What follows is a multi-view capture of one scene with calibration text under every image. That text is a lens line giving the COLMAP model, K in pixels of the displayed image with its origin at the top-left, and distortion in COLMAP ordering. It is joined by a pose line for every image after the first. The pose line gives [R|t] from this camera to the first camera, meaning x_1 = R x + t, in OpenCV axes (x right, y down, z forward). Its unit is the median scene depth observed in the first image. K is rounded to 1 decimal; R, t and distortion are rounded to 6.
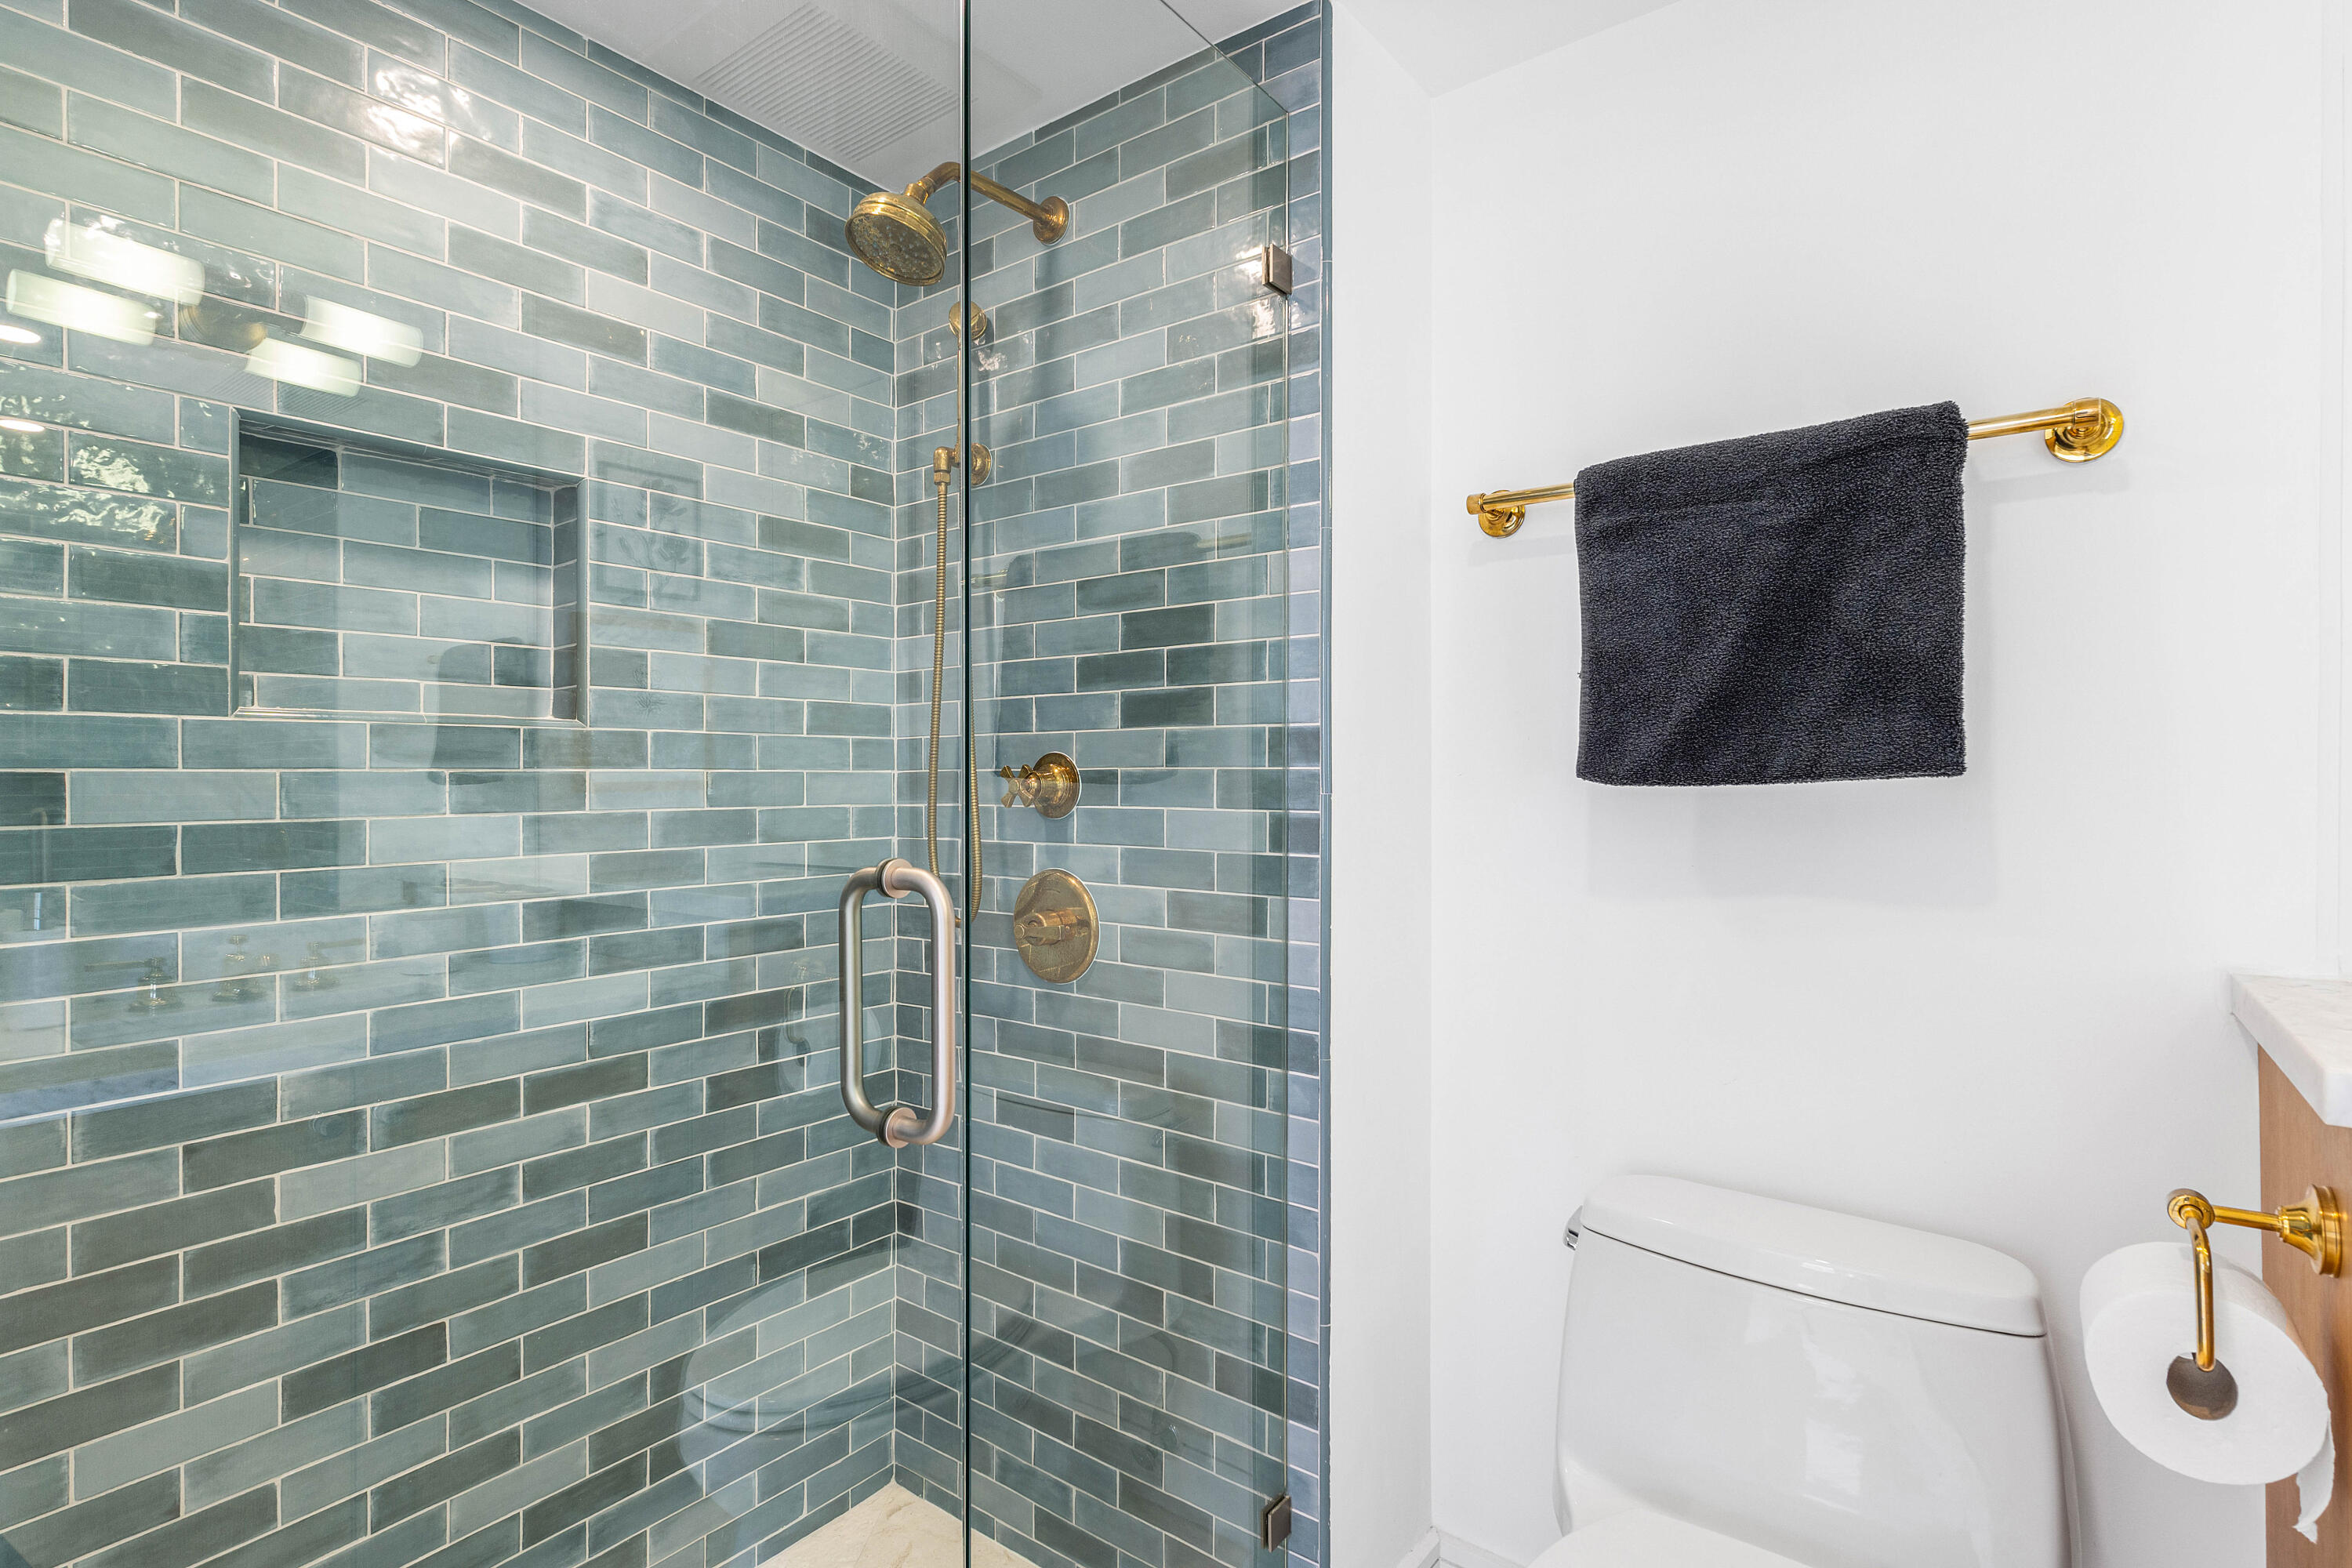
lens RADIAL K [[1139.9, 0, 1173.0], [0, 1139.9, 773.2], [0, 0, 1]] dist [0.001078, -0.000102]
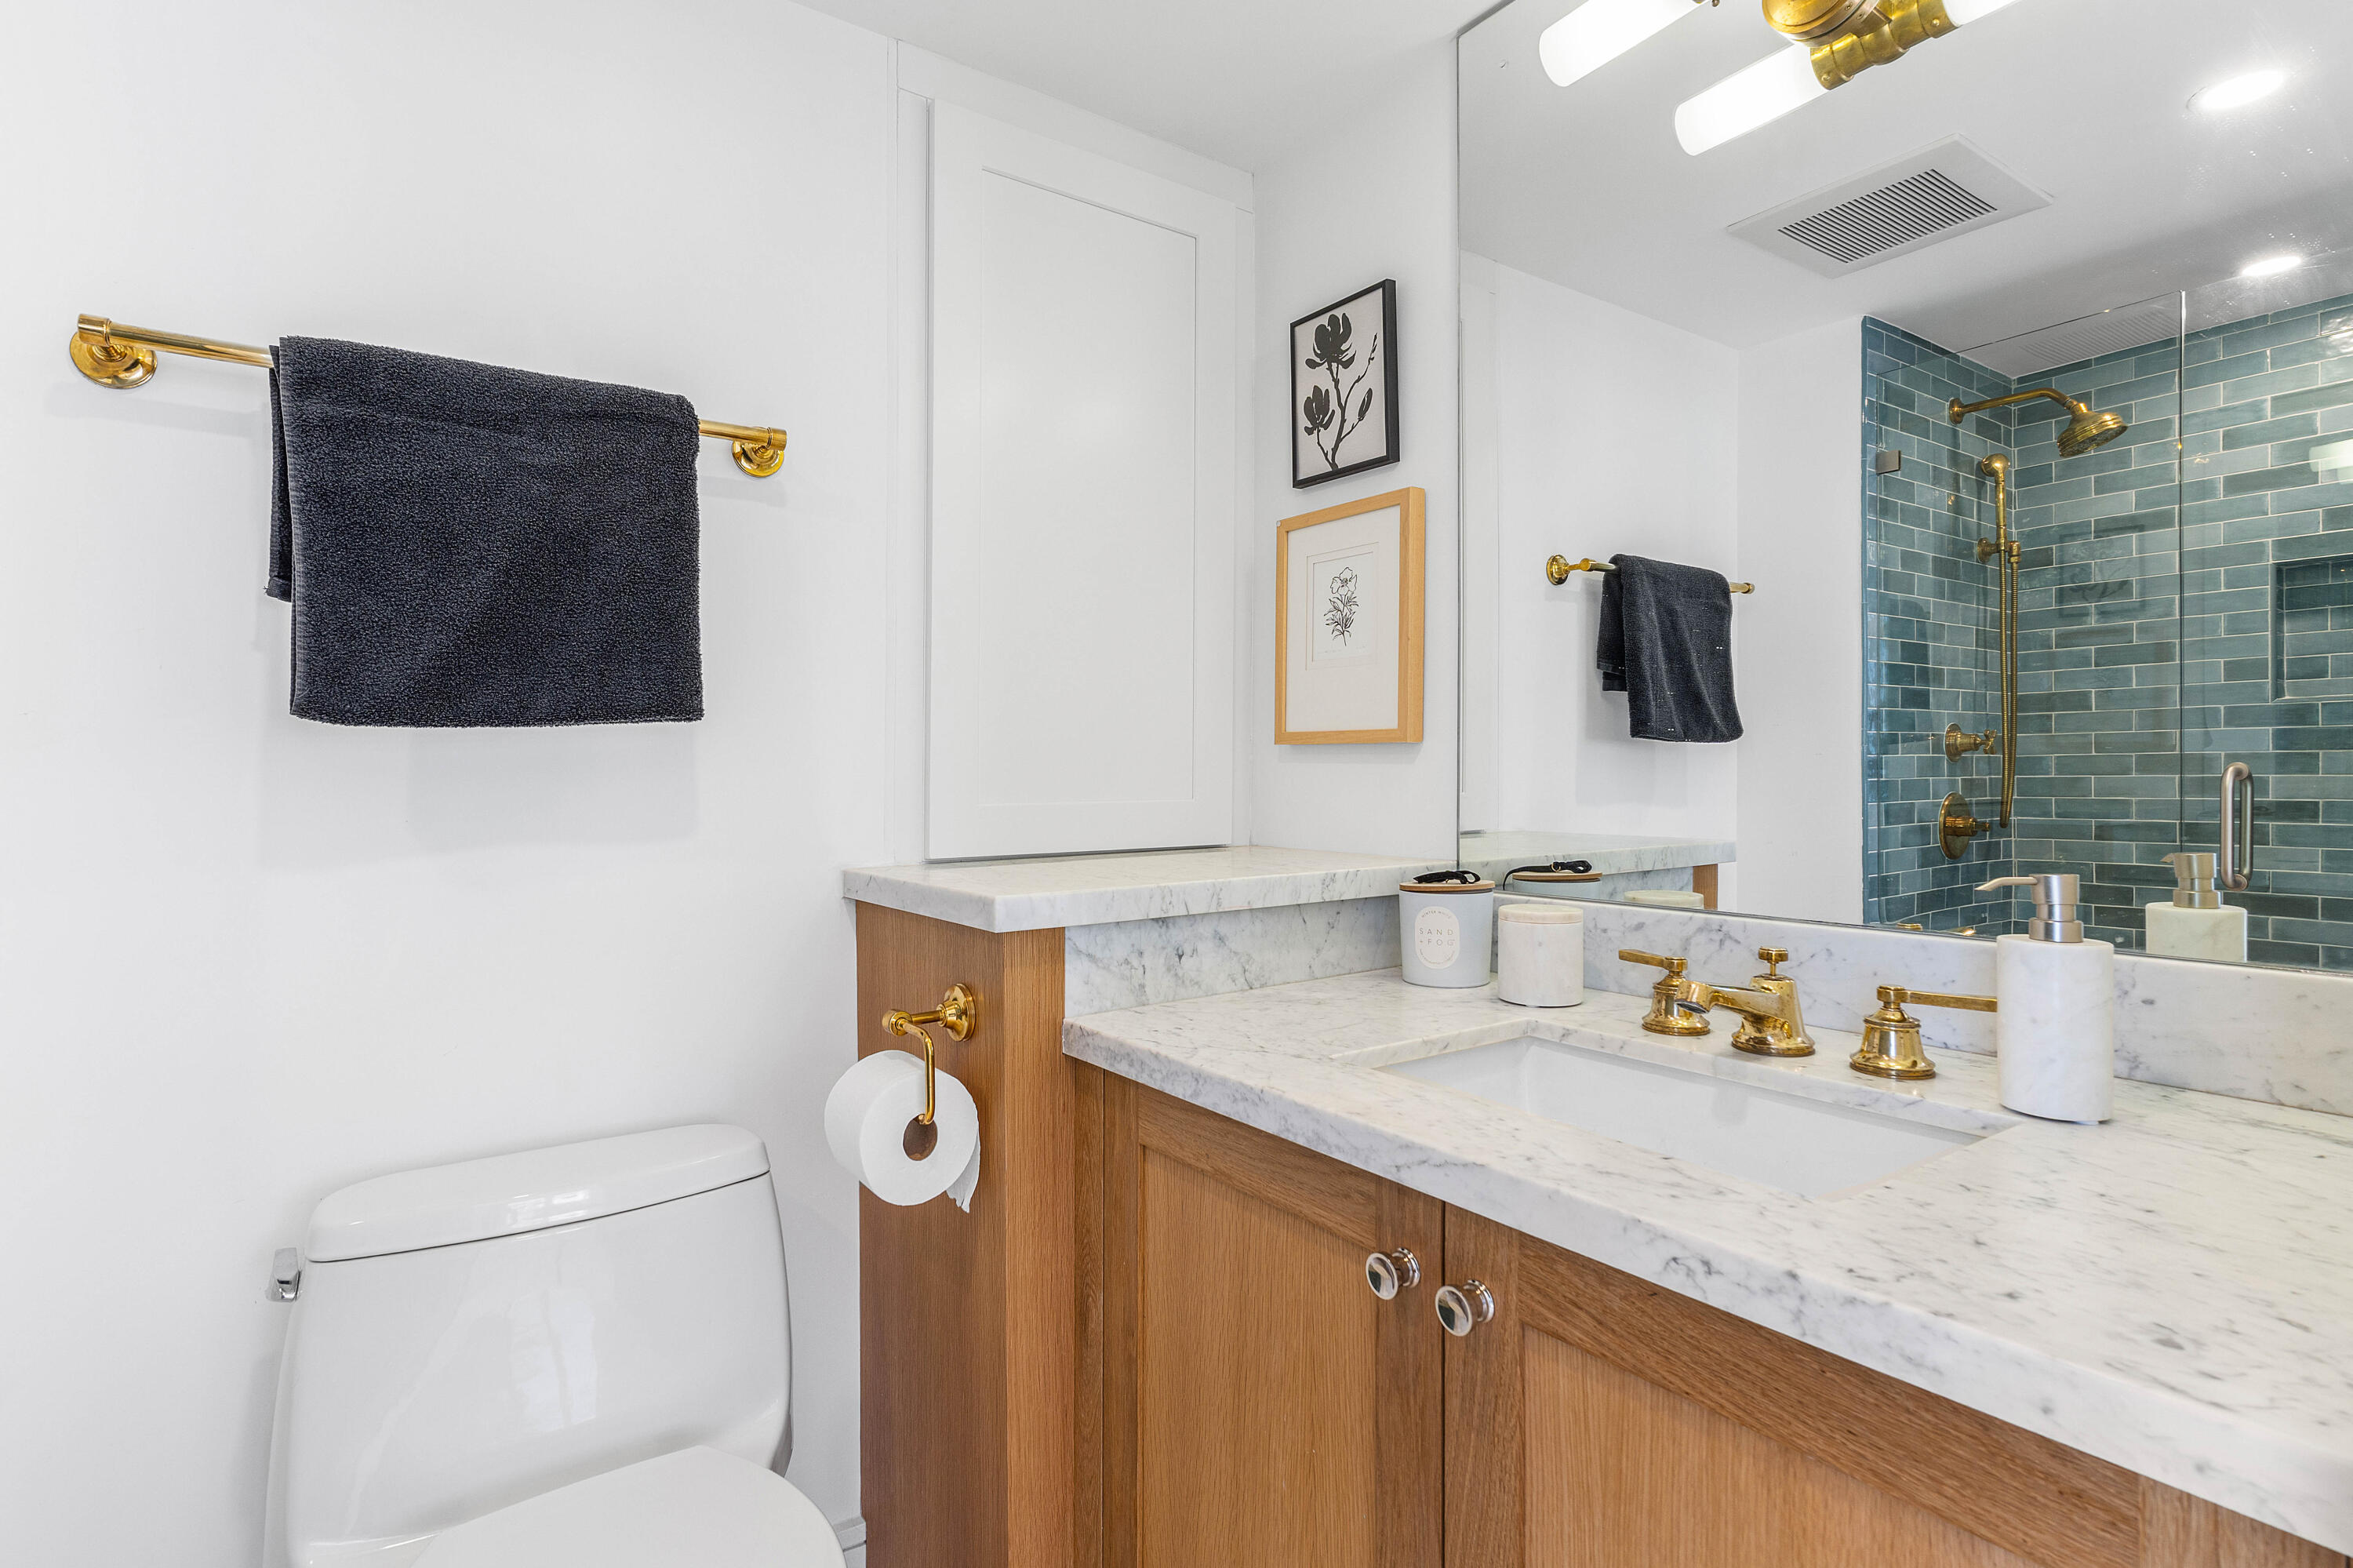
lens RADIAL K [[1140.4, 0, 1173.5], [0, 1140.4, 773.2], [0, 0, 1]] dist [0.001078, -0.000102]
pose [[0.311106, -0.000763, 0.950375, -0.245028], [0.007794, 0.999968, -0.001748, 0.057204], [-0.950343, 0.007951, 0.311102, 0.166558]]
